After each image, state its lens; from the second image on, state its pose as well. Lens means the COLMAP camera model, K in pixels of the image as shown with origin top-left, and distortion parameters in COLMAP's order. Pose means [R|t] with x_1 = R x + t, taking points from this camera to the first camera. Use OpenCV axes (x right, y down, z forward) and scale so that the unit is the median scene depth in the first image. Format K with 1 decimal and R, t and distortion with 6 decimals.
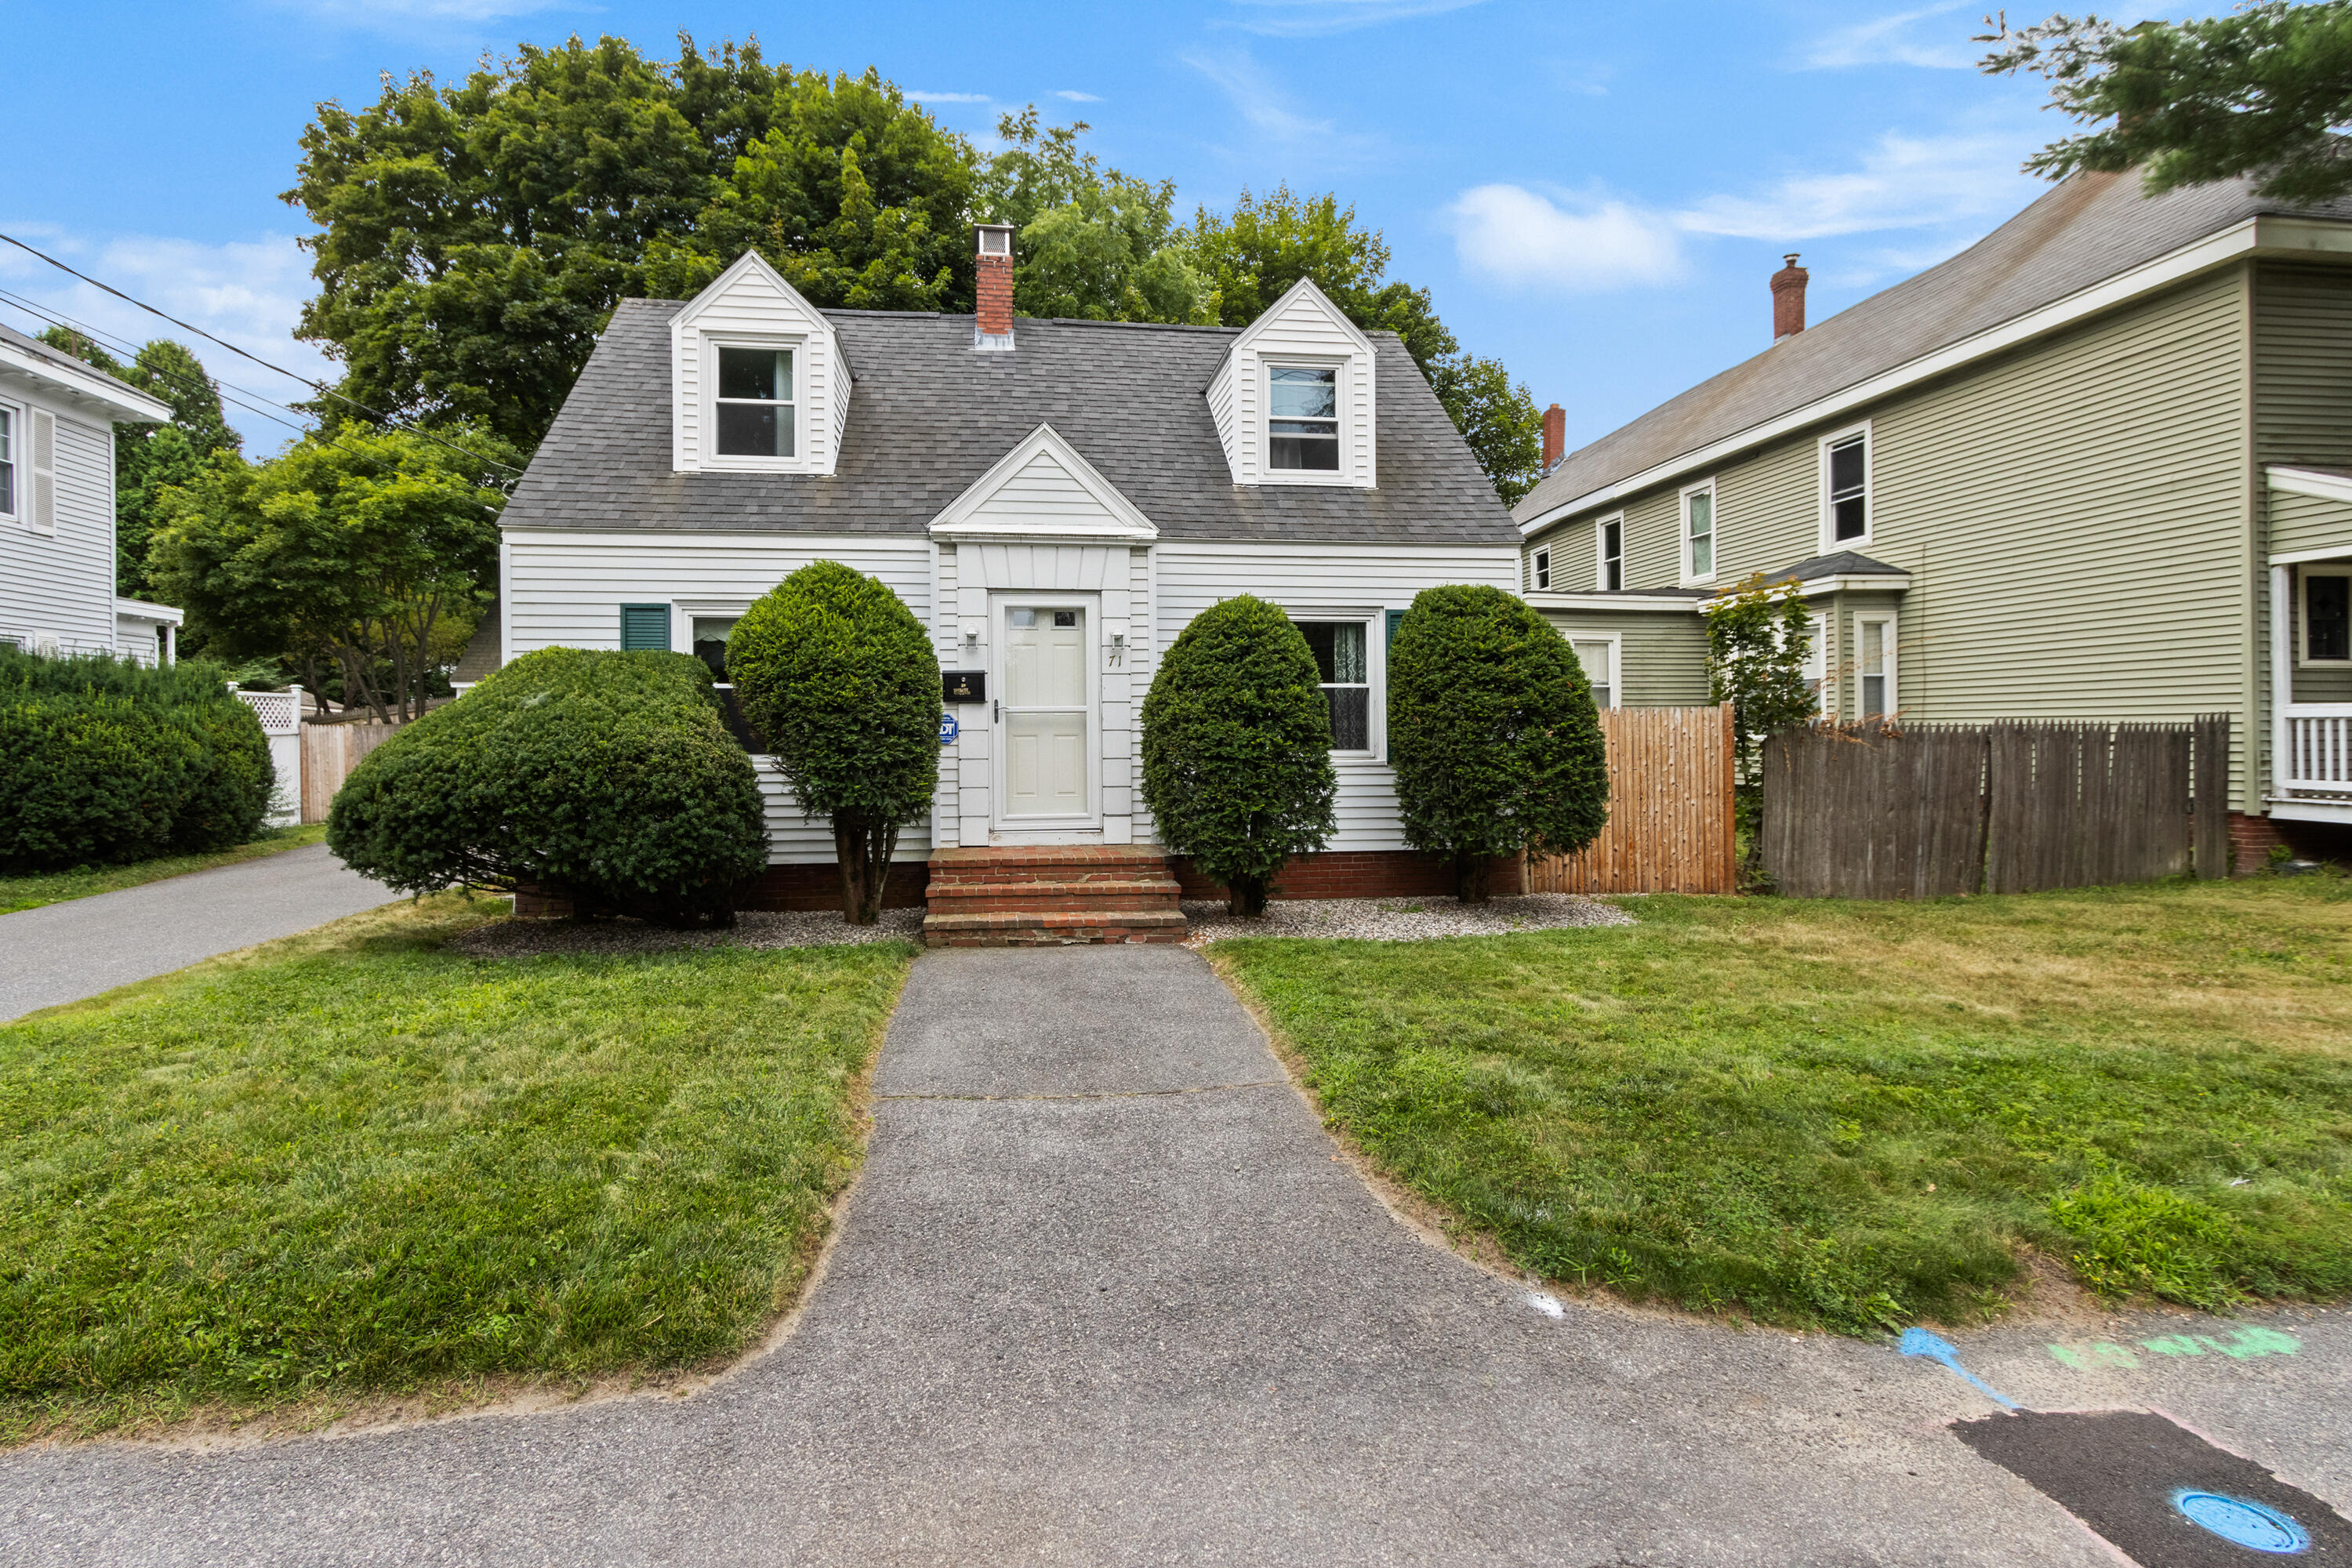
lens RADIAL K [[1144.4, 0, 1168.7], [0, 1144.4, 729.5], [0, 0, 1]] dist [0.001065, -0.000289]
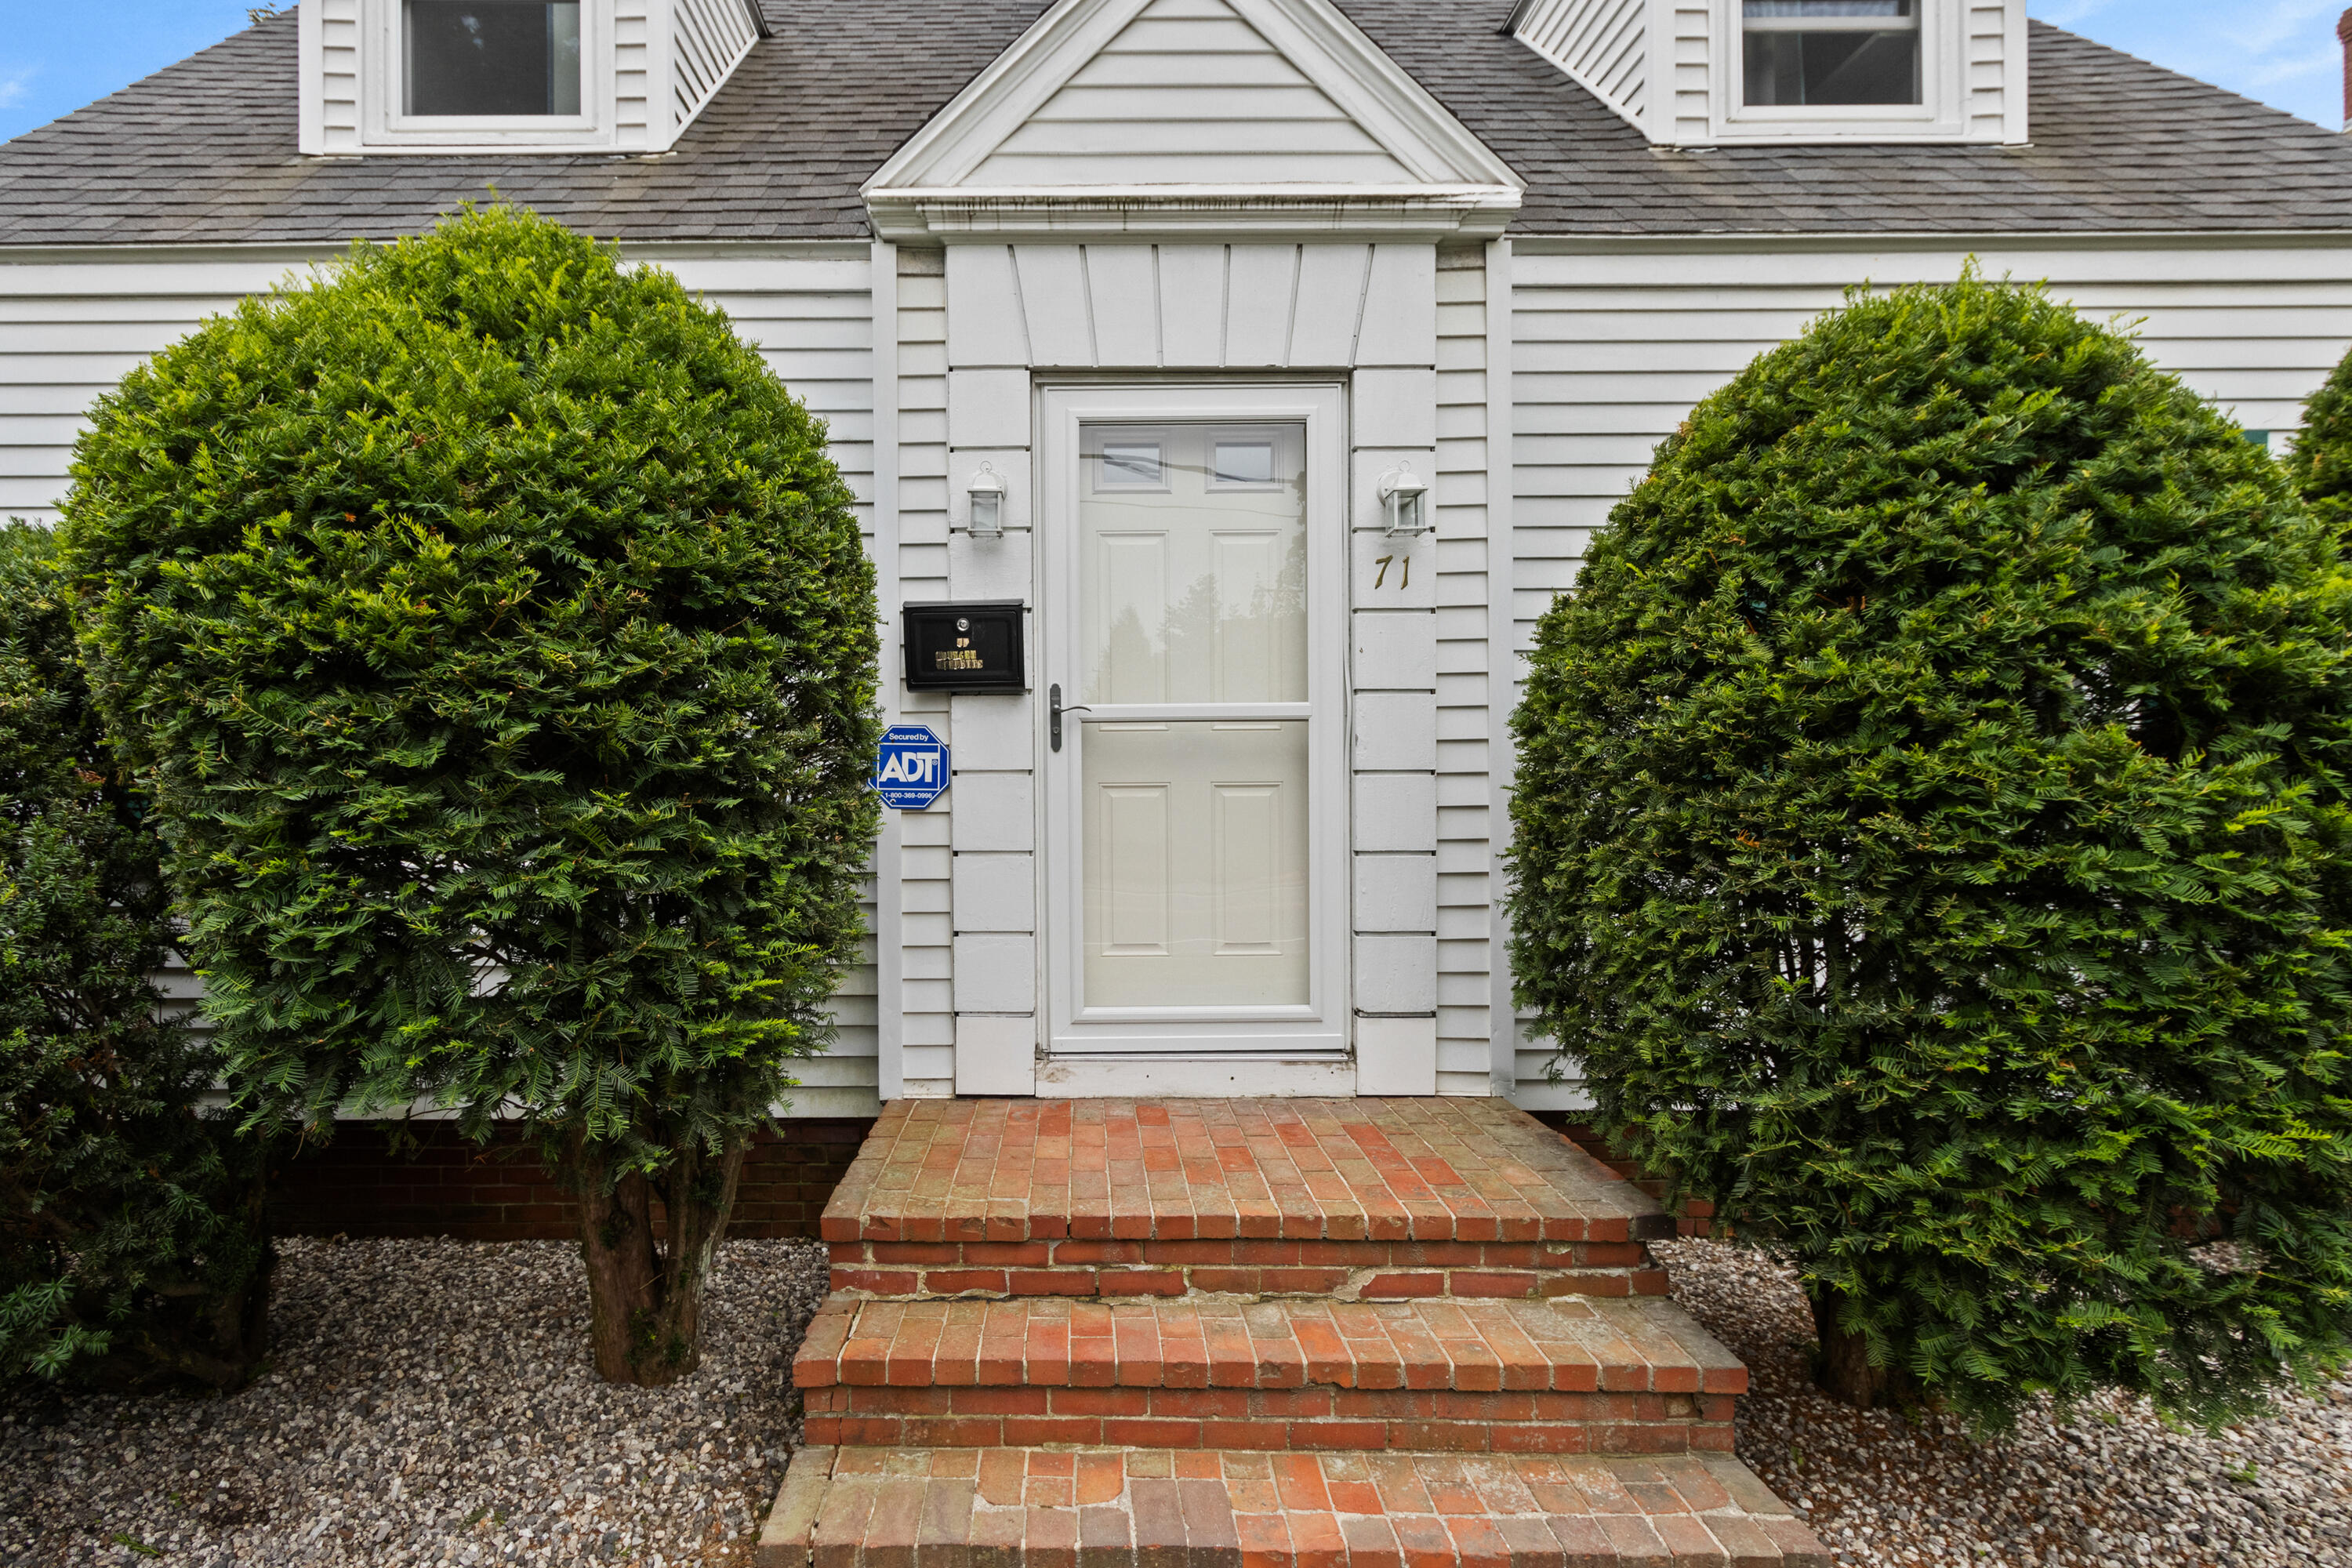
lens RADIAL K [[1213.5, 0, 1068.8], [0, 1213.5, 787.7], [0, 0, 1]] dist [0.000480, -0.000517]
pose [[0.989367, 0.002900, -0.145415, -0.085391], [-0.000854, 0.999900, 0.014133, 0.000799], [0.145441, -0.013859, 0.989270, 0.584203]]
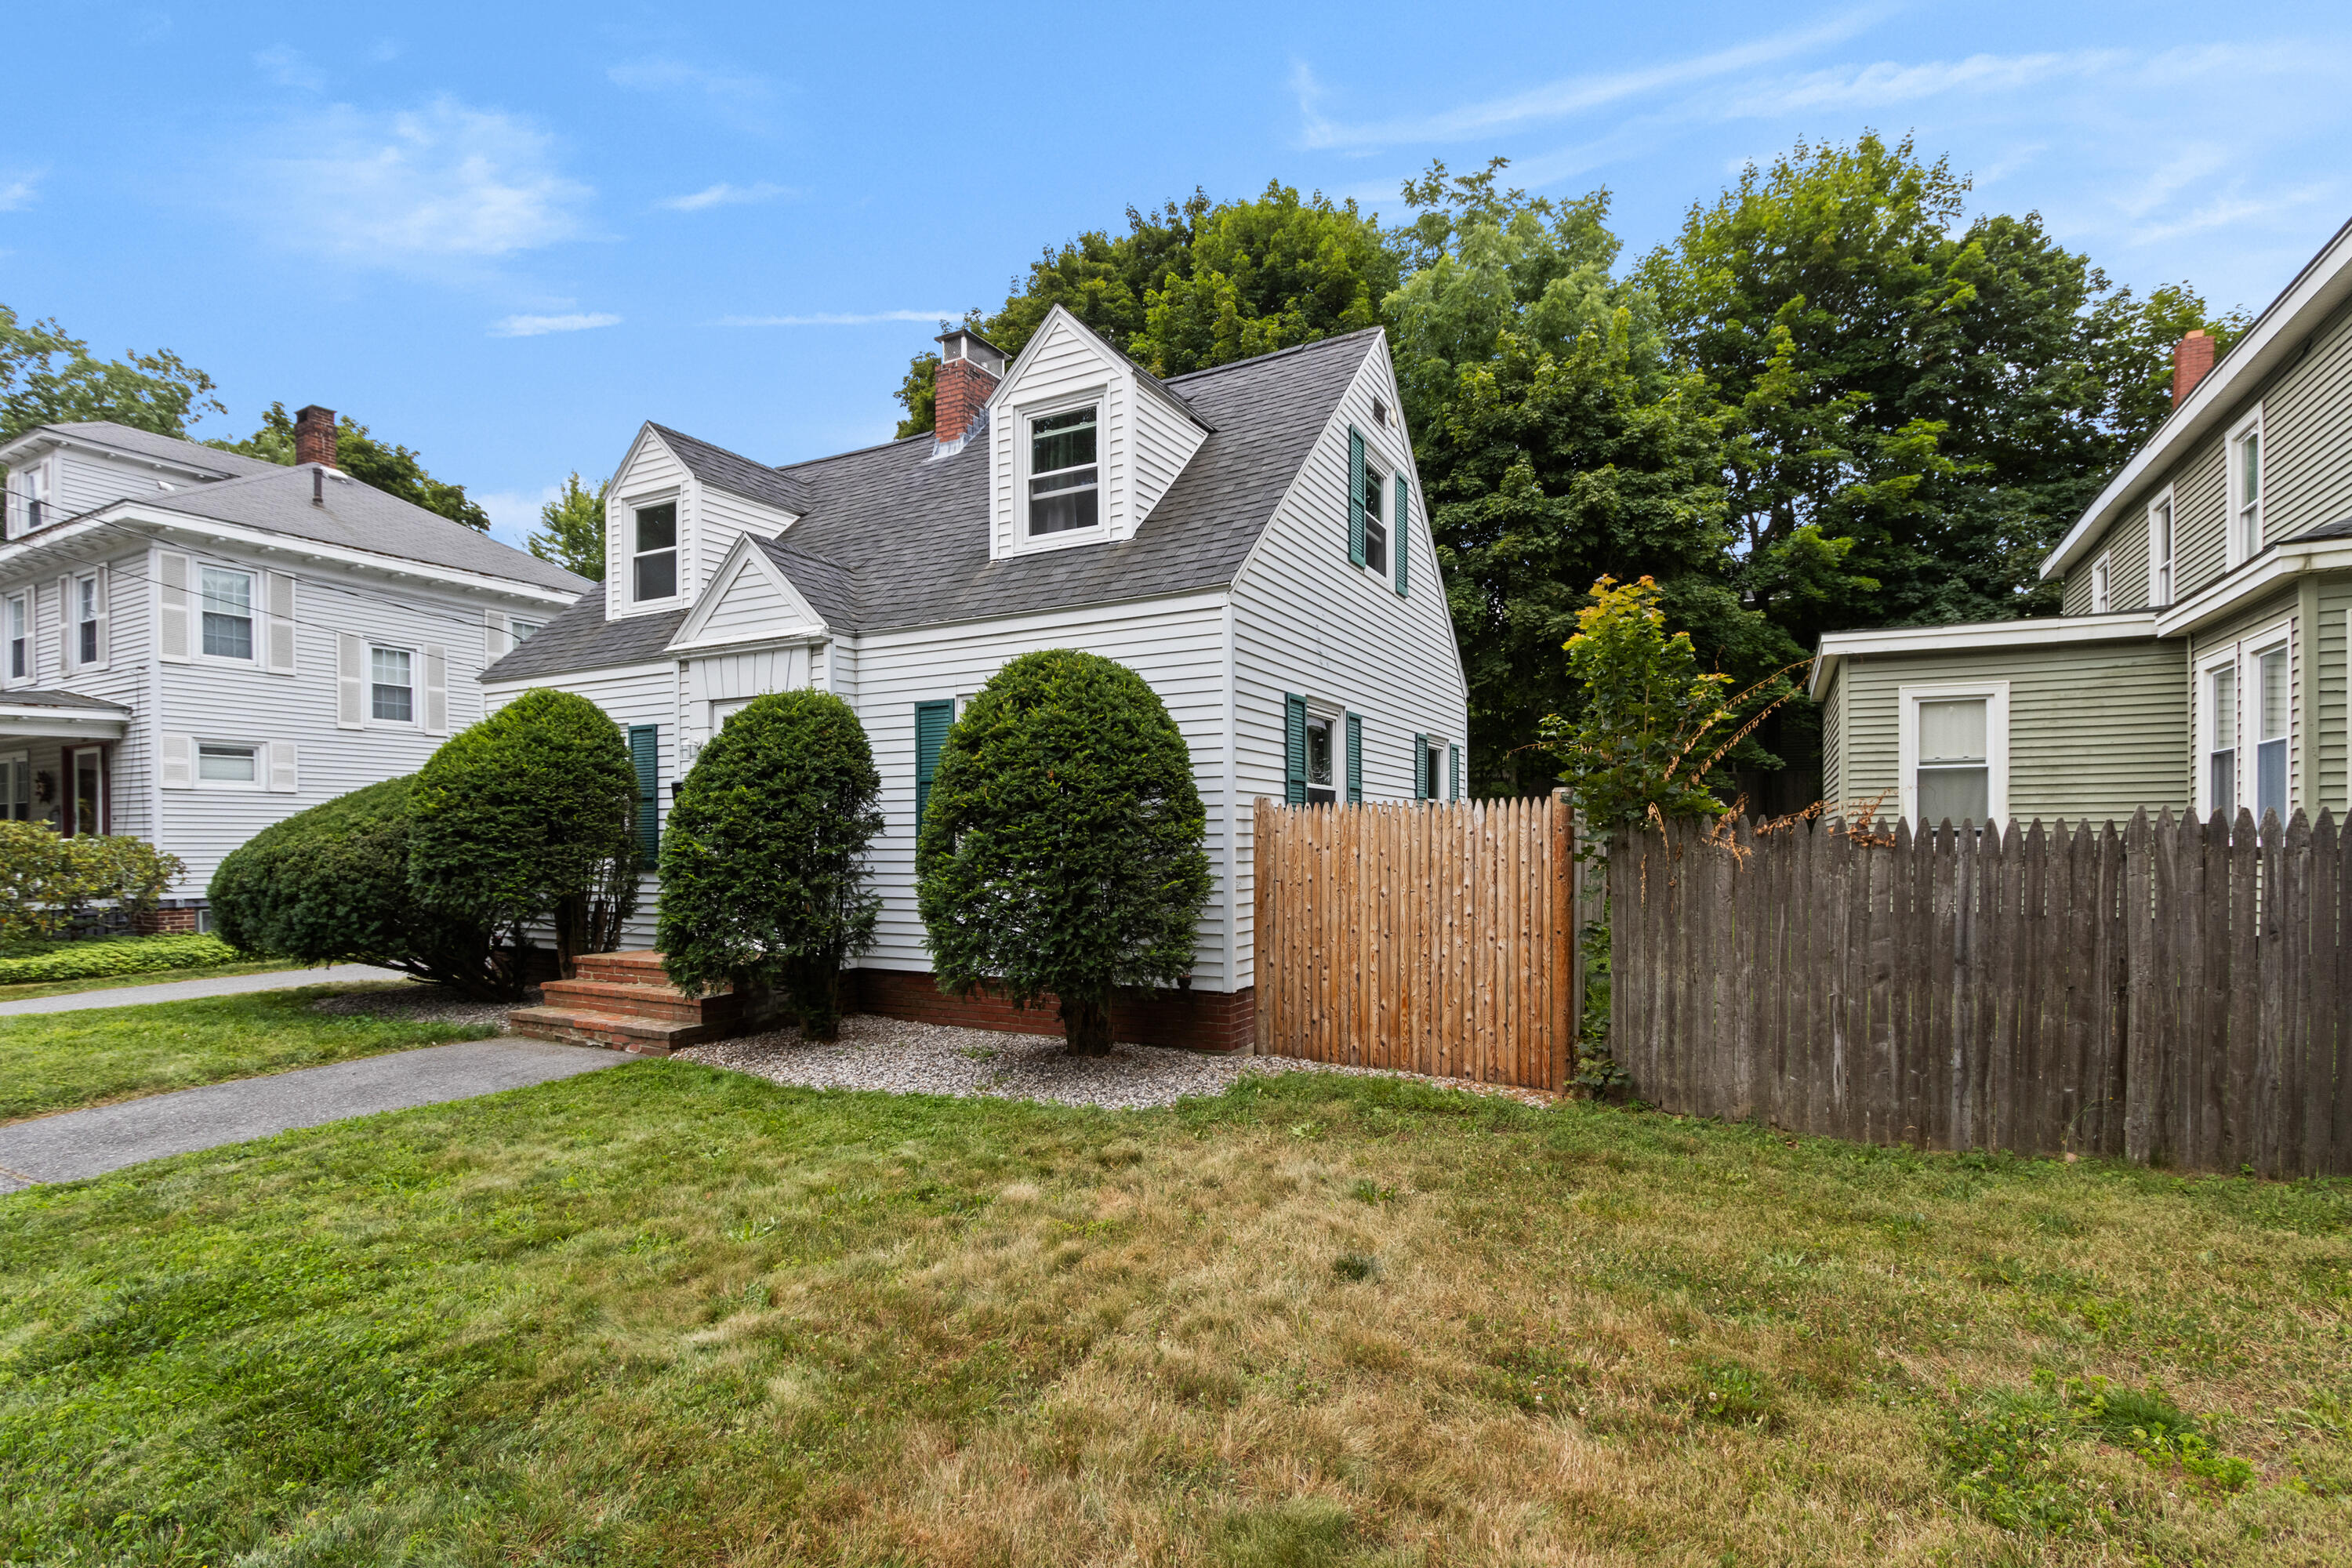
lens RADIAL K [[1134.1, 0, 1195.2], [0, 1134.1, 846.2], [0, 0, 1]] dist [0.001516, 0.000111]
pose [[0.803827, 0.002521, -0.594858, 0.751107], [0.002550, 0.999967, 0.007684, 0.002102], [0.594858, -0.007694, 0.803794, 0.401610]]
